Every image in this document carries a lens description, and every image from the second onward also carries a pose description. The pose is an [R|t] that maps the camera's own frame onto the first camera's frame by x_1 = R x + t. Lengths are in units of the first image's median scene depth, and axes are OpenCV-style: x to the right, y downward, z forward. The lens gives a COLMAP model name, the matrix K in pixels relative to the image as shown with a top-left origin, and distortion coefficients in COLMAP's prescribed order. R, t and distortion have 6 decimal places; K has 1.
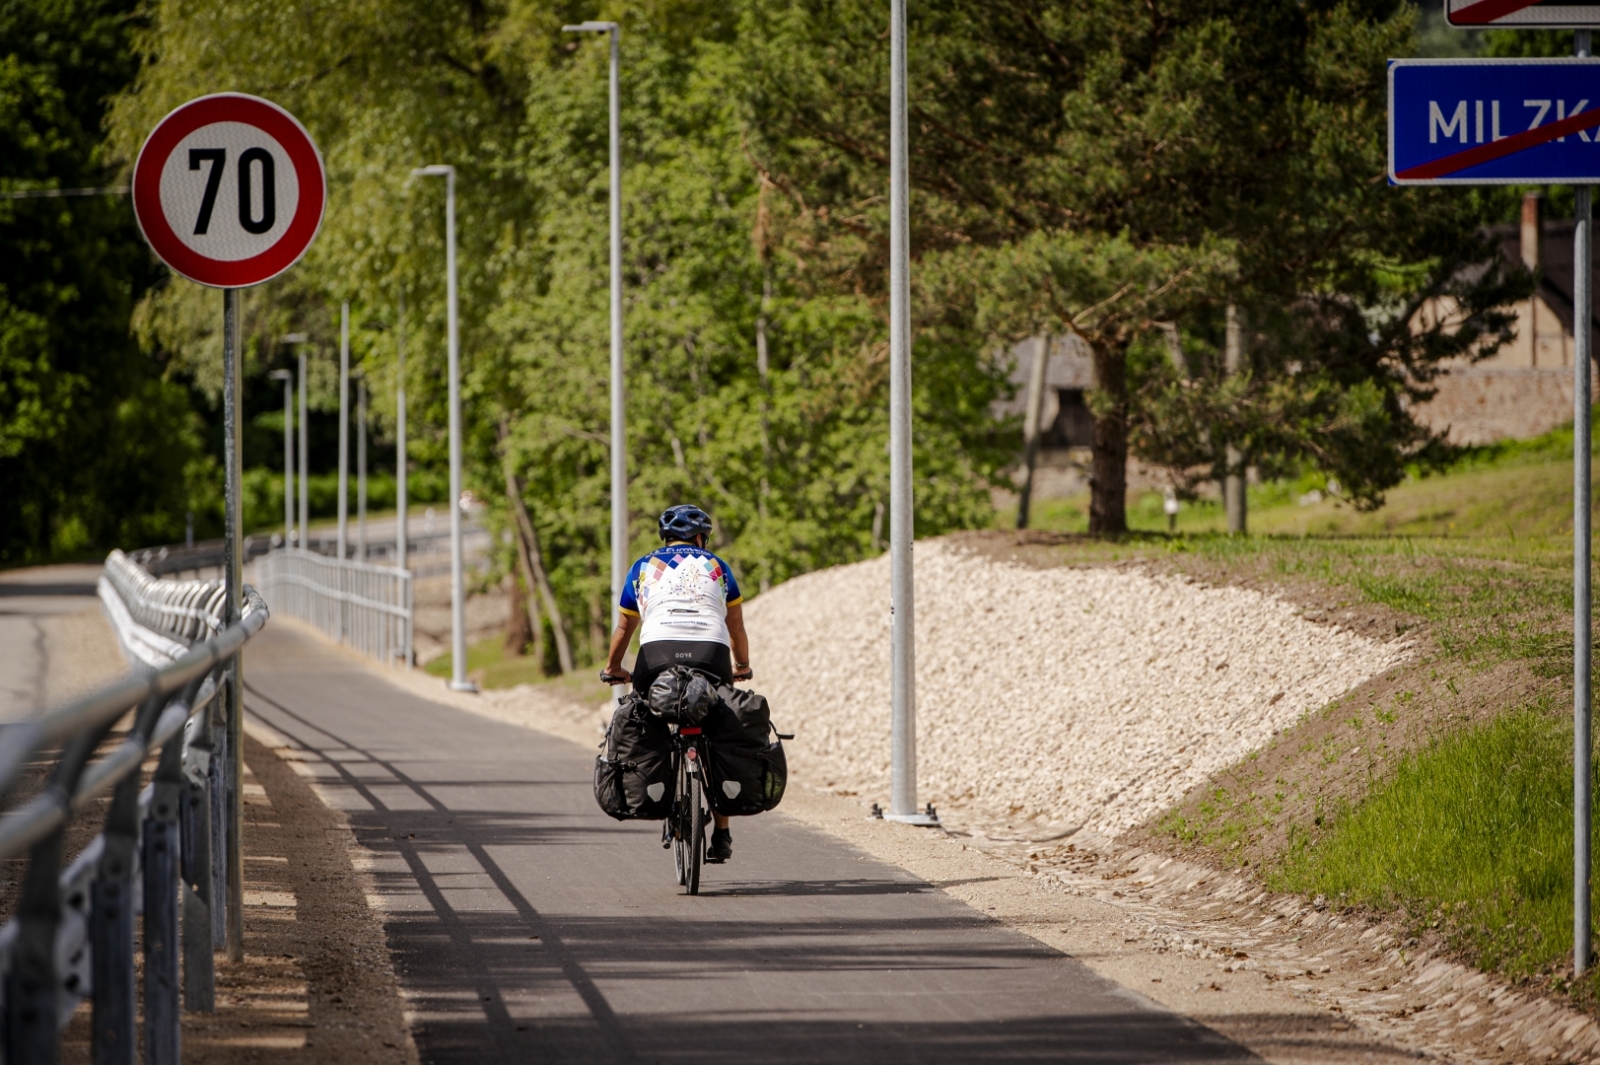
lens RADIAL K [[5781.9, 0, 796.6], [0, 5781.9, 671.3], [0, 0, 1]] dist [0.130505, 4.447003]
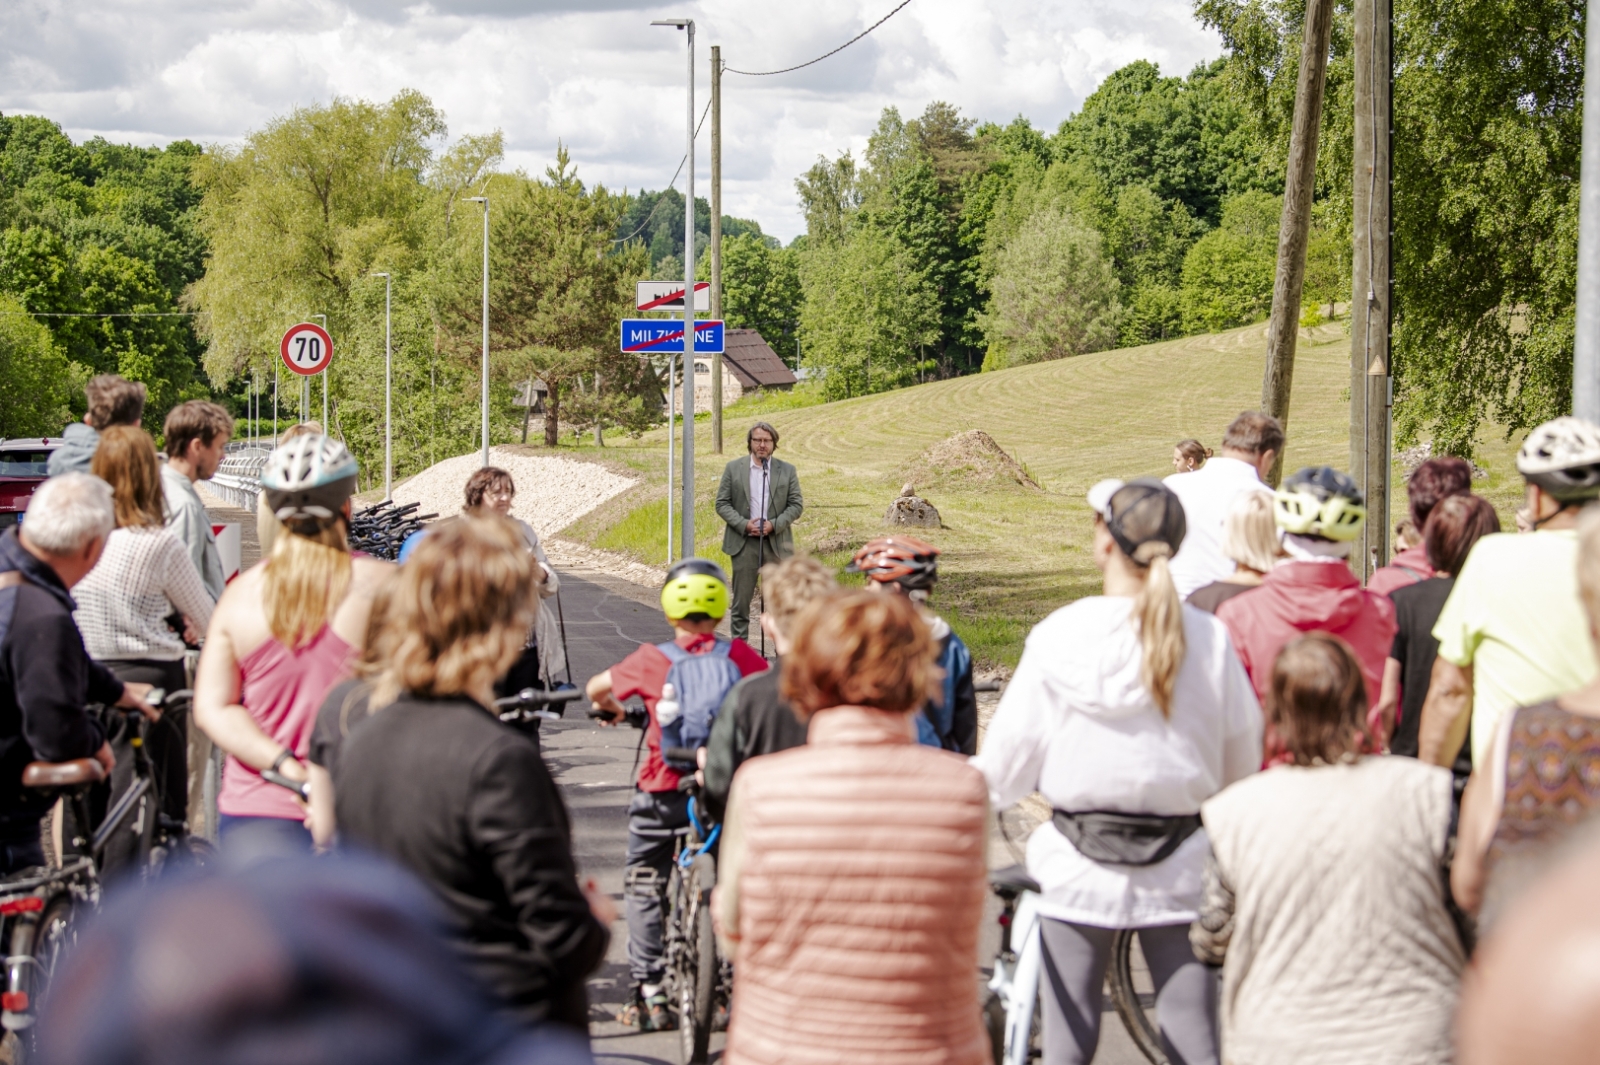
lens RADIAL K [[5781.9, 0, 796.6], [0, 5781.9, 671.3], [0, 0, 1]] dist [0.130505, 4.447003]
pose [[0.996533, 0.008001, 0.082816, -0.068140], [-0.009248, 0.999849, 0.014682, 0.048996], [-0.082686, -0.015397, 0.996457, -2.032198]]
